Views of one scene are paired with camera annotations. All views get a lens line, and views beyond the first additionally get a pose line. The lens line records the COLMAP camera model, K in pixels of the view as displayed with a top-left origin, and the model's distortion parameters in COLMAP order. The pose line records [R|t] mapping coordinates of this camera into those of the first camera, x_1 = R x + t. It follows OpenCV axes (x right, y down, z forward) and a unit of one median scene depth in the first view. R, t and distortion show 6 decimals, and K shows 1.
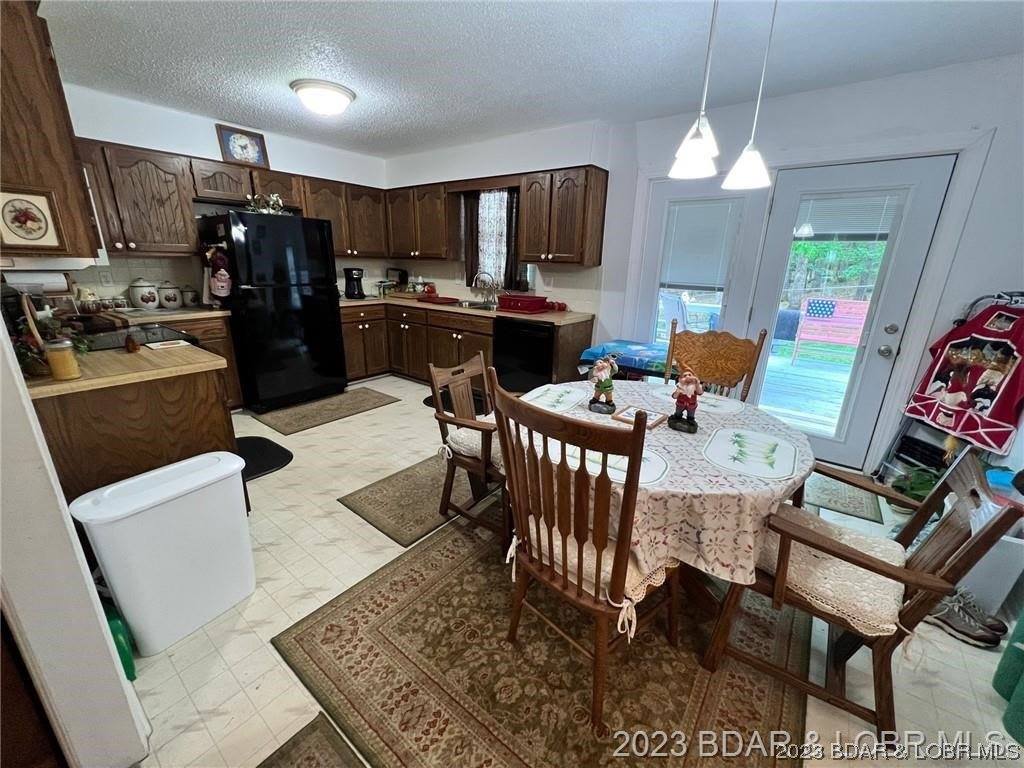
lens RADIAL K [[410.1, 0, 511.8], [0, 410.1, 384.0], [0, 0, 1]] dist [-0.001904, 0.000005]
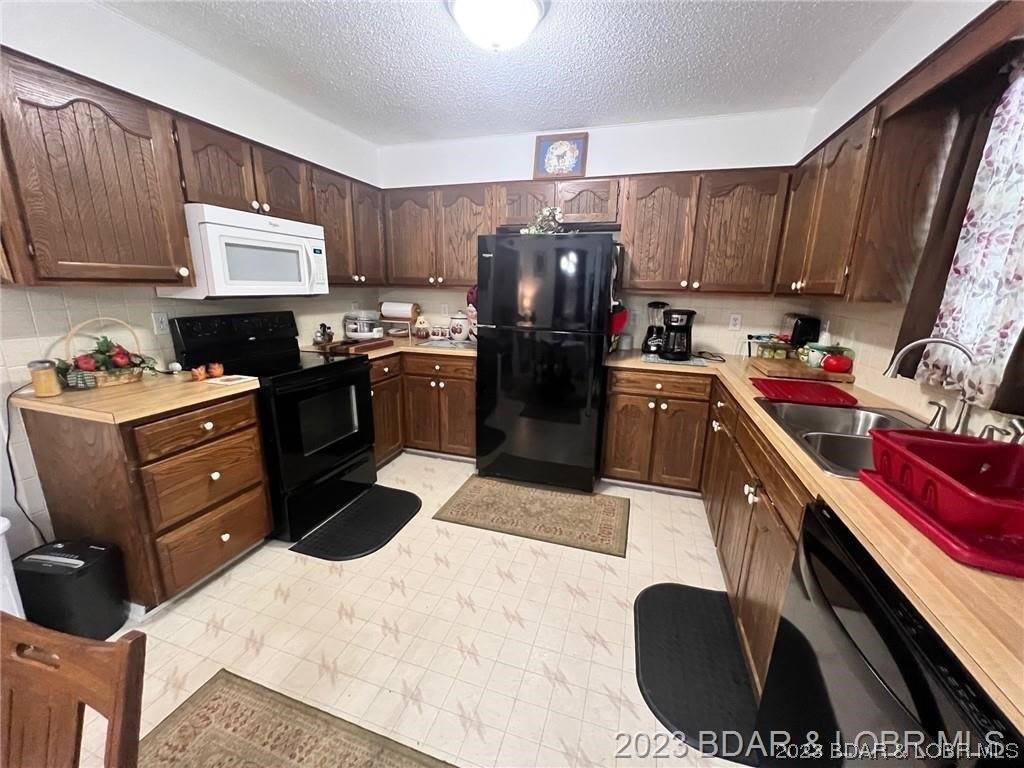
lens RADIAL K [[410.1, 0, 510.9], [0, 410.1, 384.5], [0, 0, 1]] dist [-0.001904, 0.000005]
pose [[0.338317, 0.206378, -0.918123, 0.130772], [-0.286340, 0.951968, 0.108473, -0.207587], [0.896410, 0.226197, 0.381162, 0.687099]]
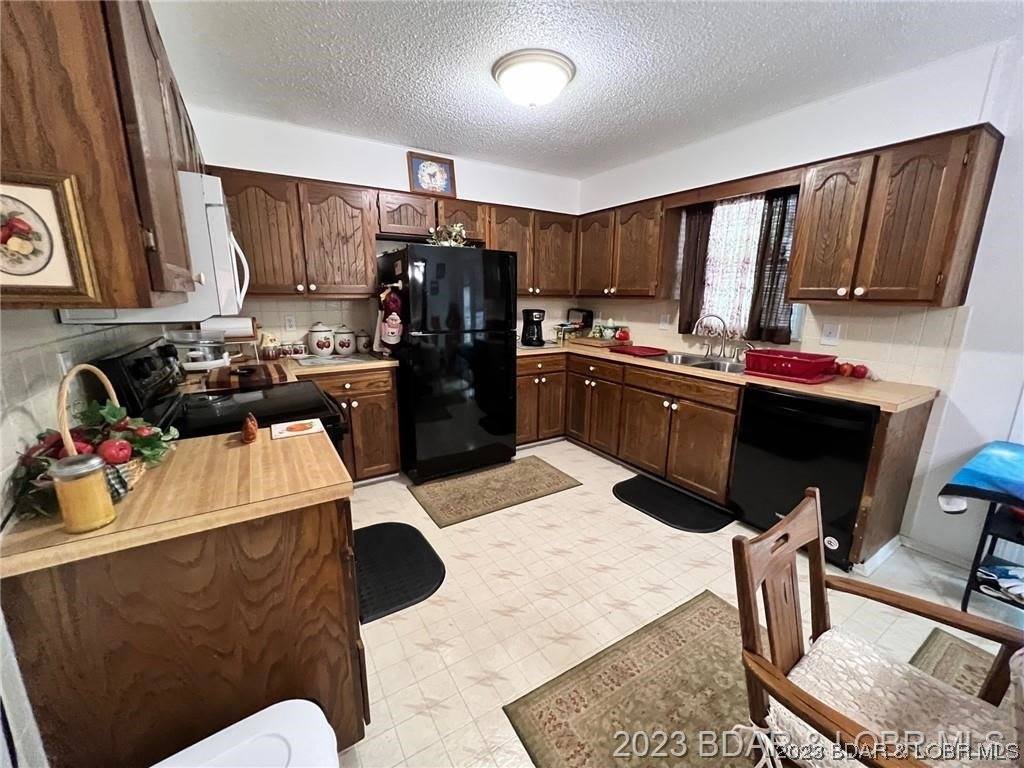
lens RADIAL K [[410.1, 0, 511.7], [0, 410.1, 385.2], [0, 0, 1]] dist [-0.001904, 0.000005]
pose [[0.934415, 0.061790, -0.350786, -0.155836], [-0.090403, 0.993731, -0.065768, -0.087119], [0.344523, 0.093166, 0.934143, 0.272814]]
